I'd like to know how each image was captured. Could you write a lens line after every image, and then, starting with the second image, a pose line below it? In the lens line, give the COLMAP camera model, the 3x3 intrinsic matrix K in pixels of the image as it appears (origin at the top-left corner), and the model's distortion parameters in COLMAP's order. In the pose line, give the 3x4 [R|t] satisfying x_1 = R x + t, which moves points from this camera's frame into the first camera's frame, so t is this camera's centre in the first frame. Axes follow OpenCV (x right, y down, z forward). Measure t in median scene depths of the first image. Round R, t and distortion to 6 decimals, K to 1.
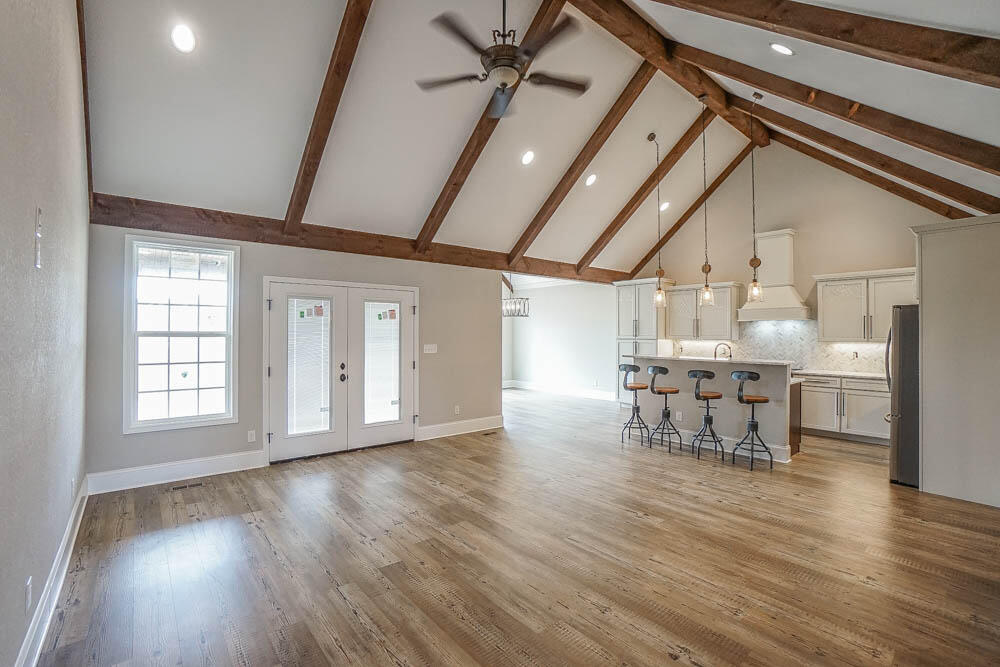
lens RADIAL K [[439.1, 0, 508.1], [0, 439.1, 328.3], [0, 0, 1]] dist [-0.003089, 0.000389]
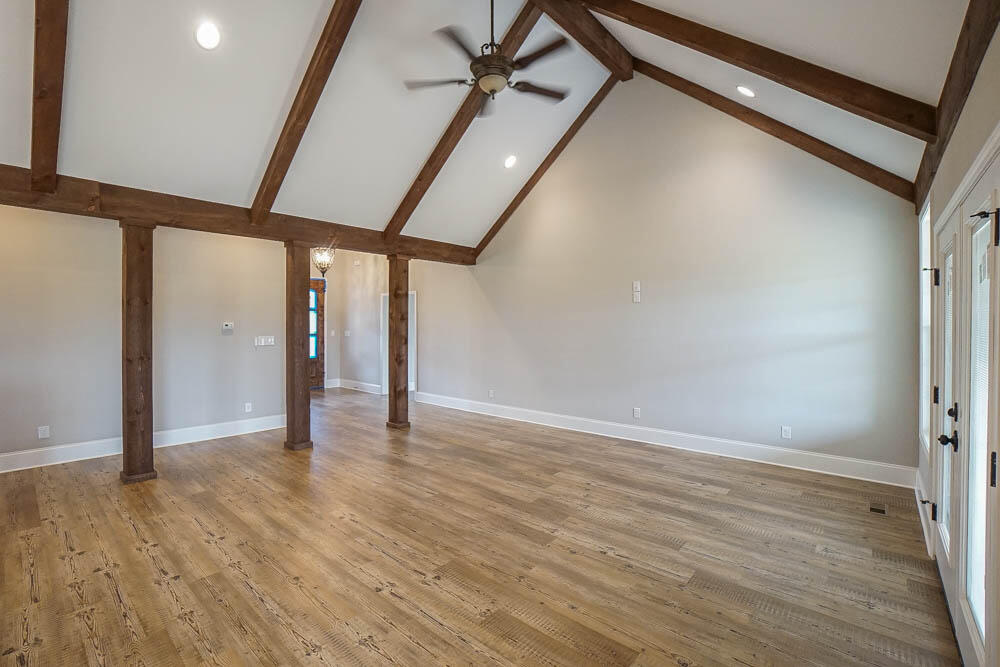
lens RADIAL K [[439.1, 0, 508.1], [0, 439.1, 328.3], [0, 0, 1]] dist [-0.003089, 0.000389]
pose [[-0.988010, -0.005237, -0.154304, 0.099524], [-0.005141, 0.999986, -0.001020, 0.021866], [0.154307, -0.000214, -0.988023, 1.739308]]
